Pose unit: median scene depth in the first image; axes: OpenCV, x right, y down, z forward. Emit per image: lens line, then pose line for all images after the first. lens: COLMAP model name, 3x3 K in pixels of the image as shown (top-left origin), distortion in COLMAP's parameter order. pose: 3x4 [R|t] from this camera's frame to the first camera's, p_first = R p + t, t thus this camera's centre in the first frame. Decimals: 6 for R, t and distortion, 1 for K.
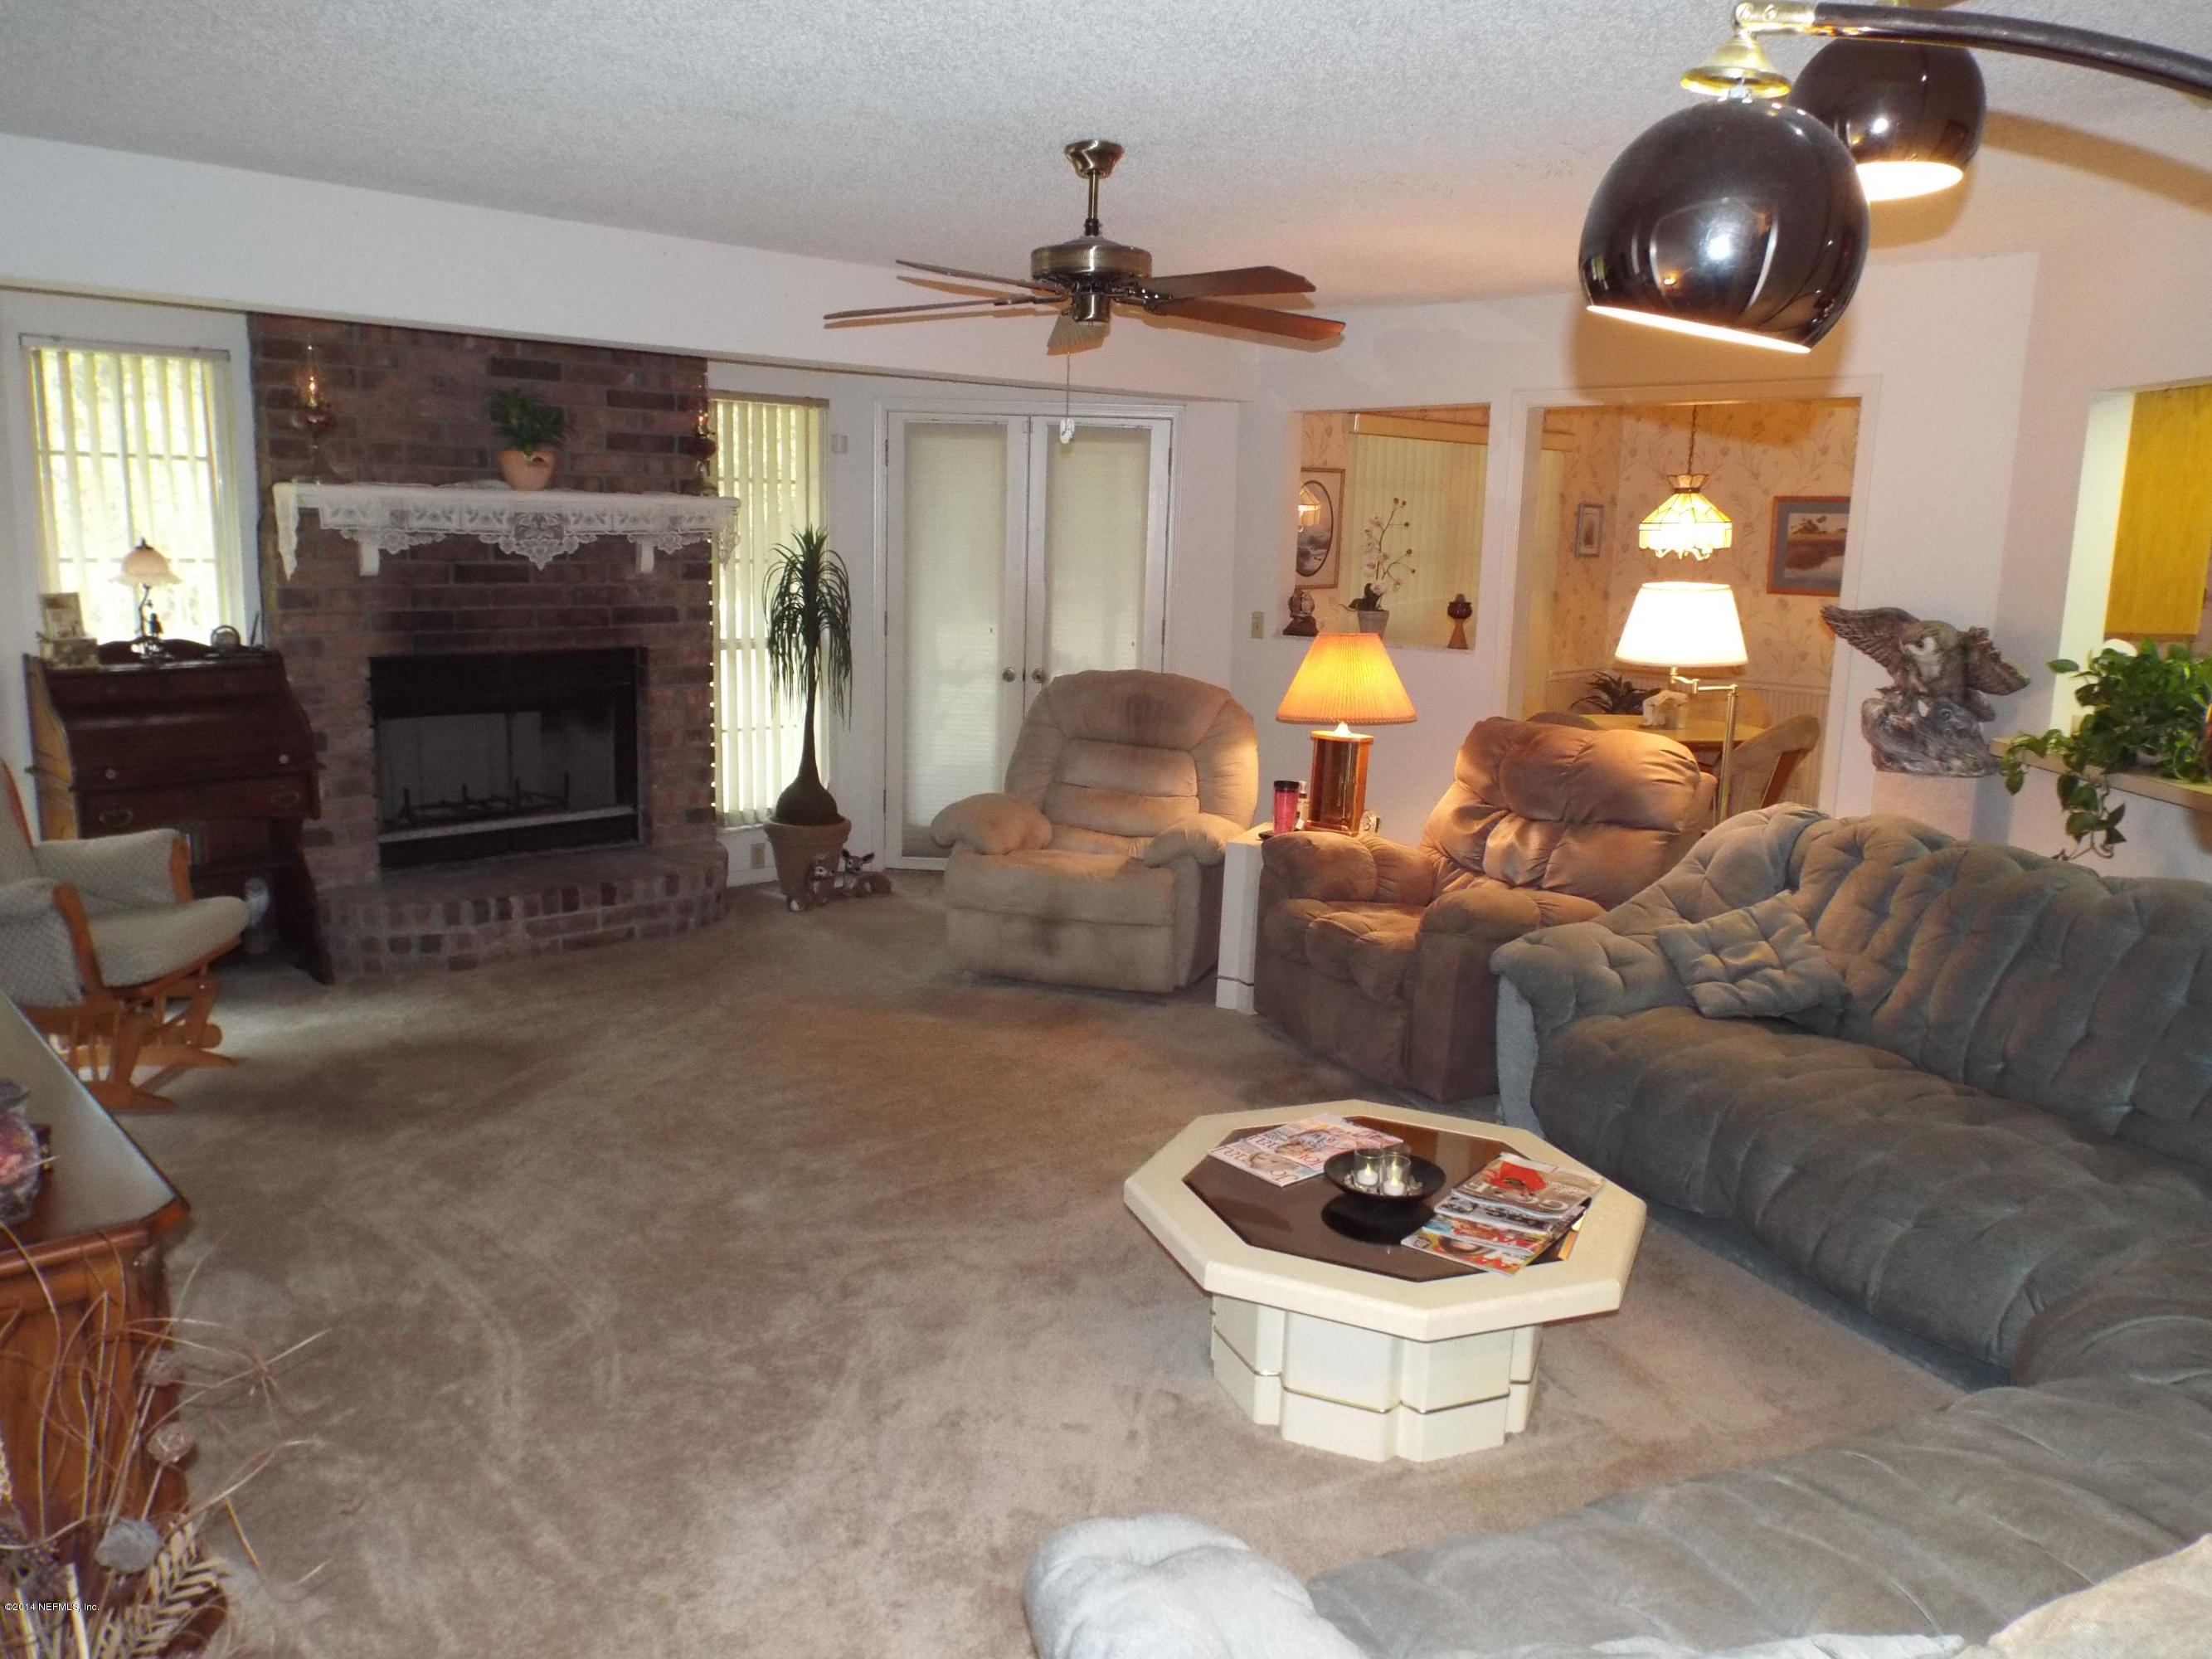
lens RADIAL K [[1664.6, 0, 1106.0], [0, 1664.6, 829.5], [0, 0, 1]] dist [0.012959, -0.036174]
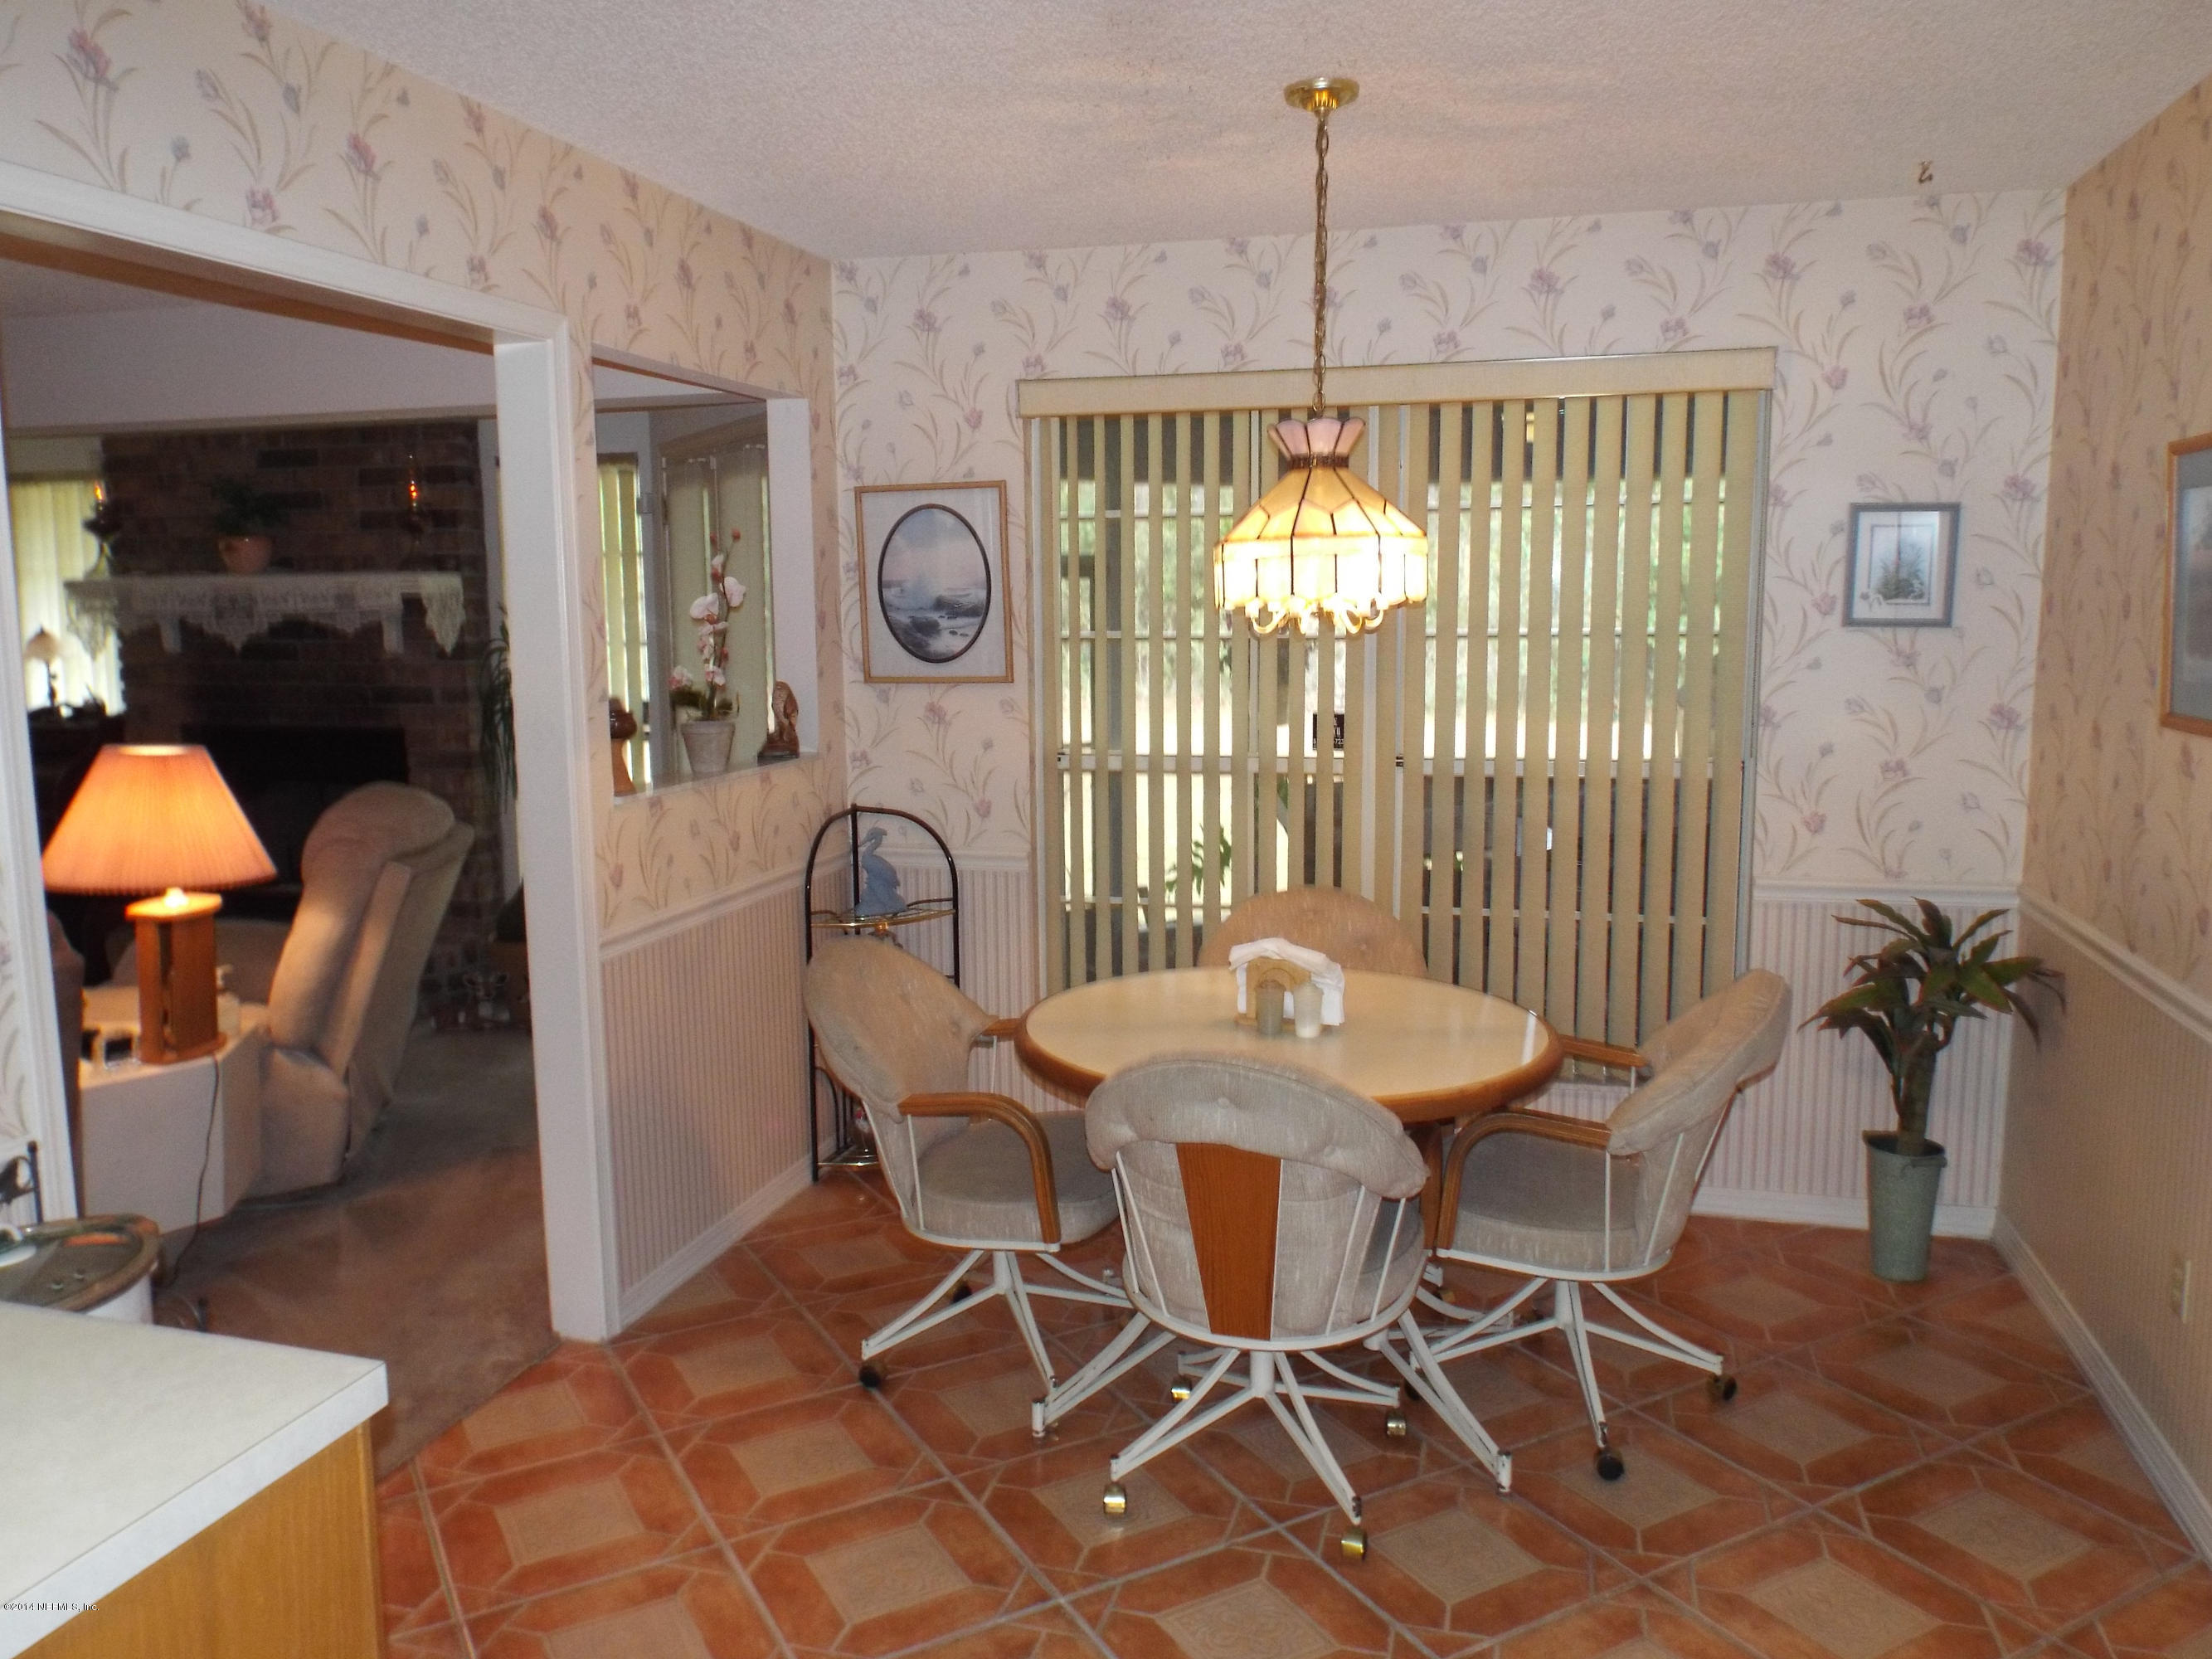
lens RADIAL K [[1664.6, 0, 1106.0], [0, 1664.6, 829.5], [0, 0, 1]] dist [0.012959, -0.036174]
pose [[0.506675, 0.093532, -0.857049, 0.767930], [-0.137083, 0.990191, 0.027020, -0.132740], [0.851169, 0.103797, 0.514526, 0.848496]]
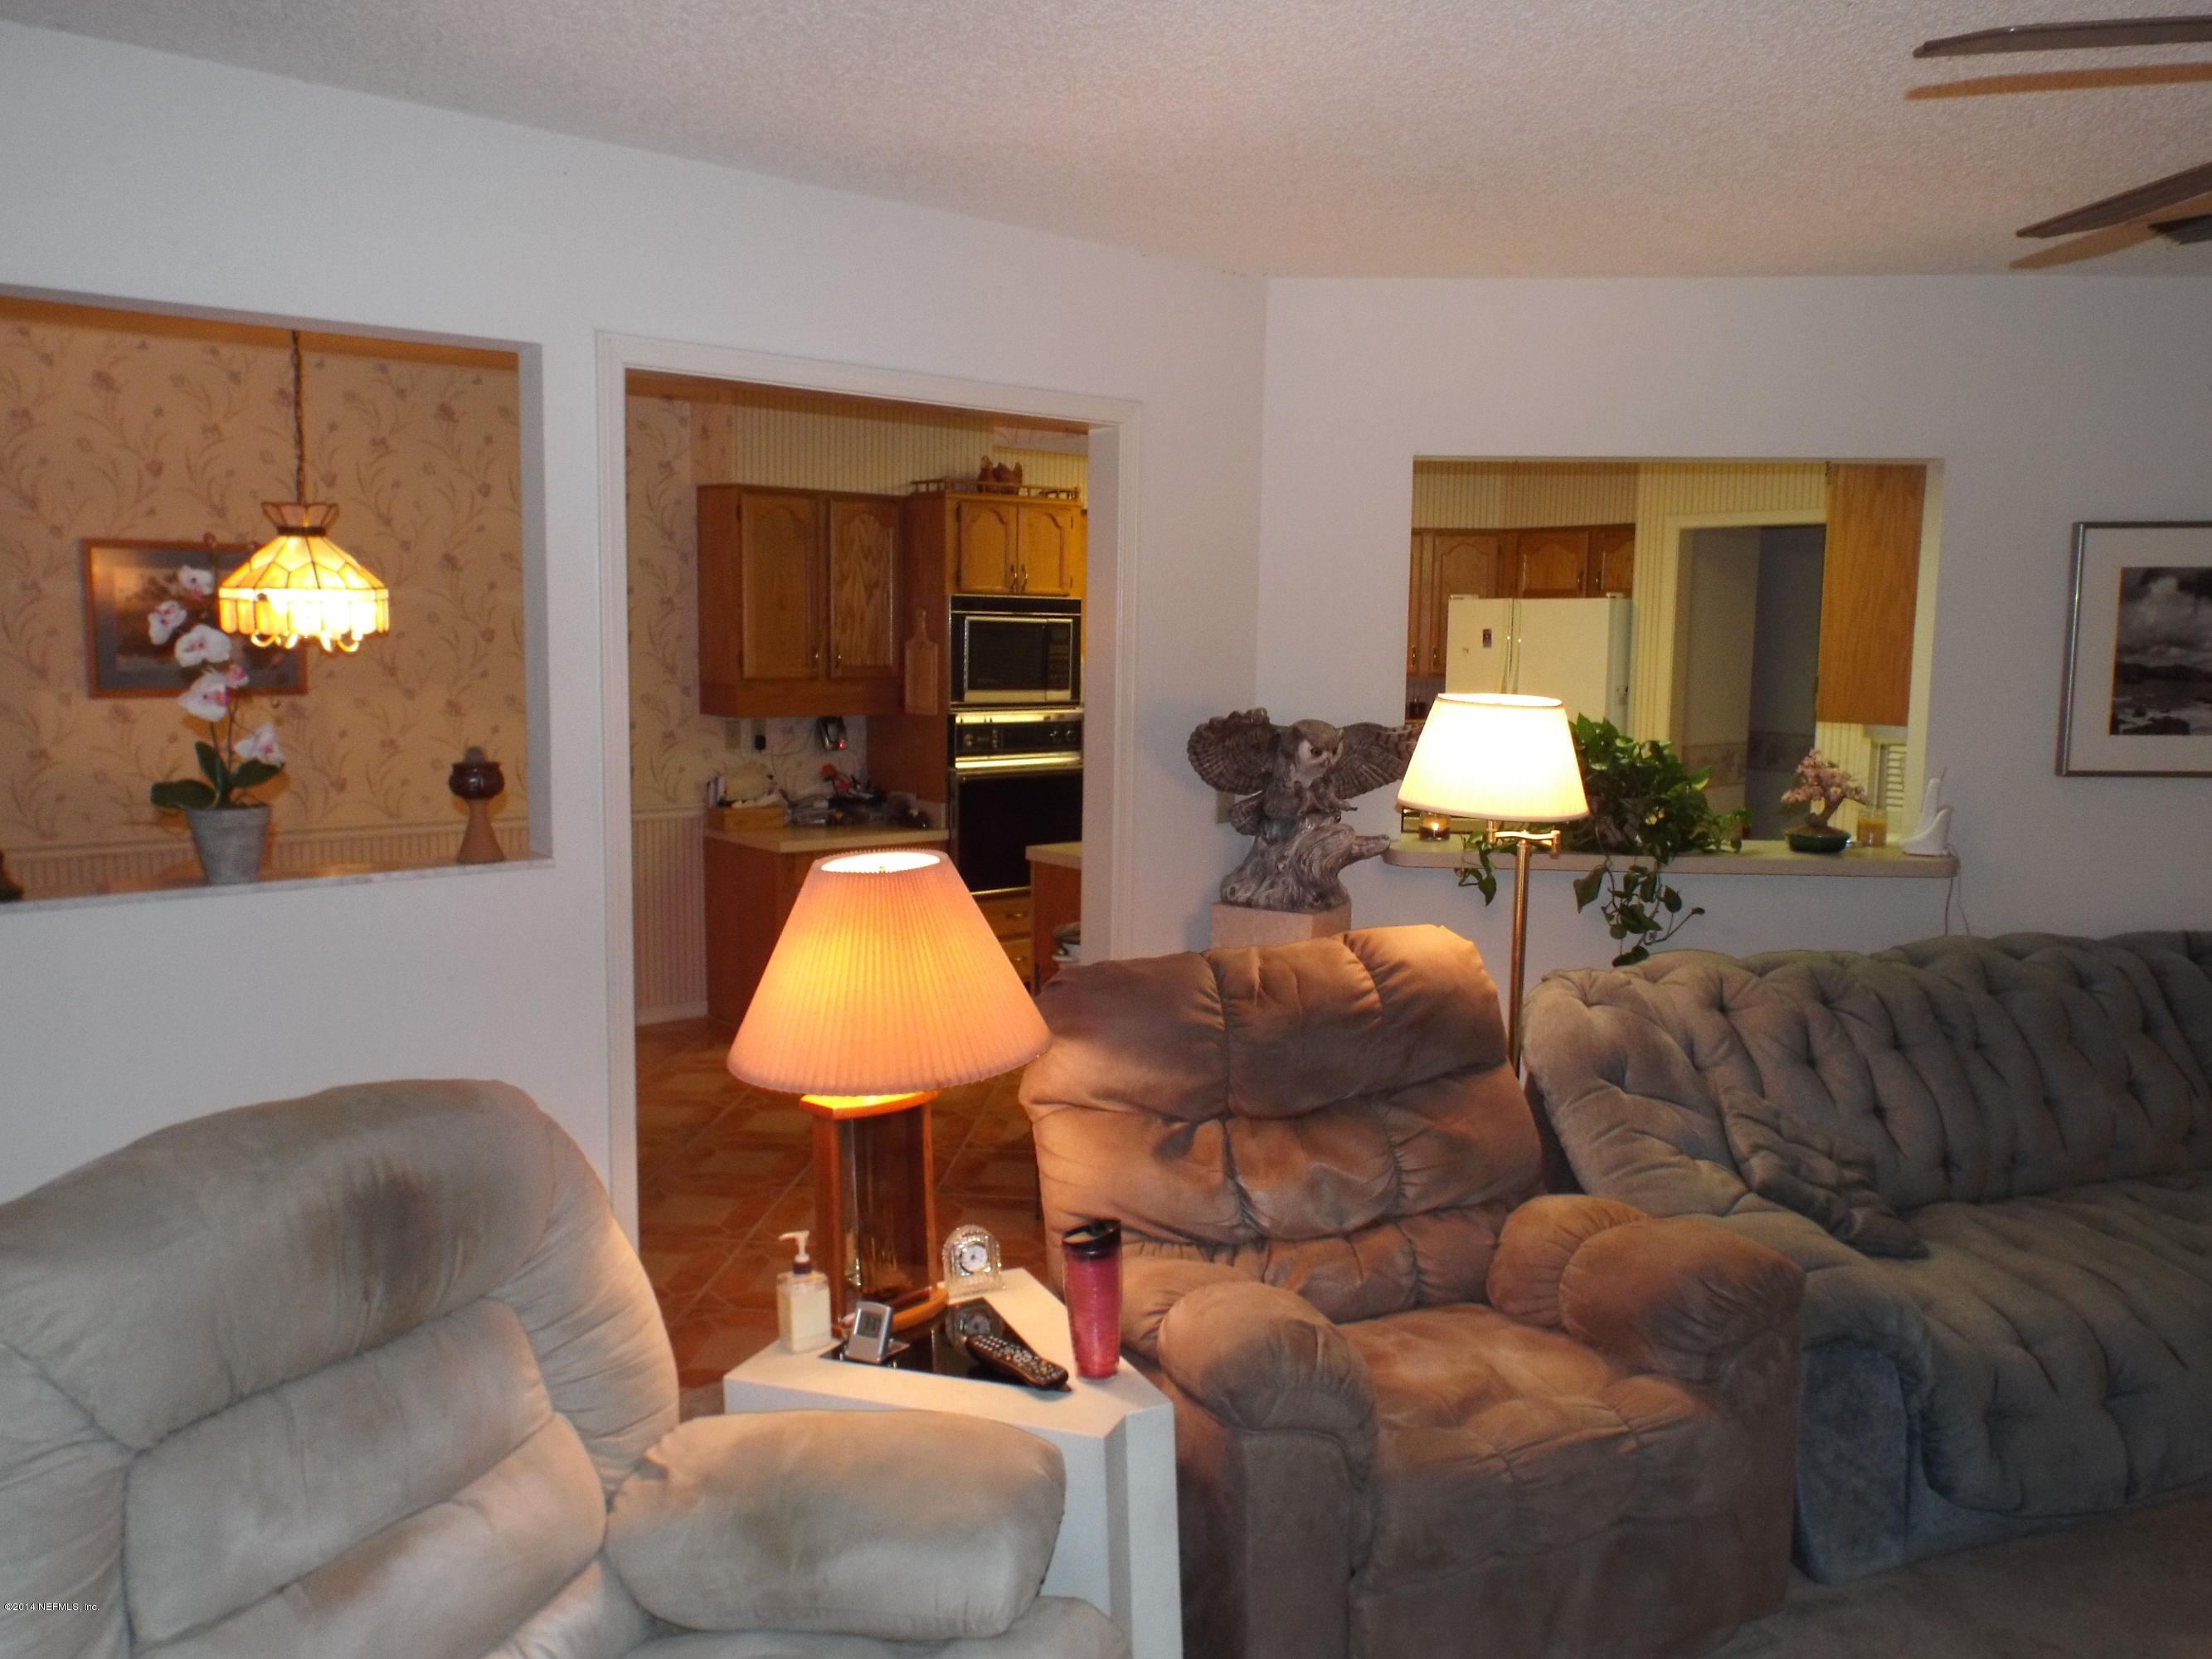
lens RADIAL K [[1664.6, 0, 1106.0], [0, 1664.6, 829.5], [0, 0, 1]] dist [0.012959, -0.036174]
pose [[0.071260, -0.137297, 0.987963, -0.235332], [0.160712, 0.979121, 0.124477, -0.146952], [-0.984426, 0.149907, 0.091837, 0.780277]]
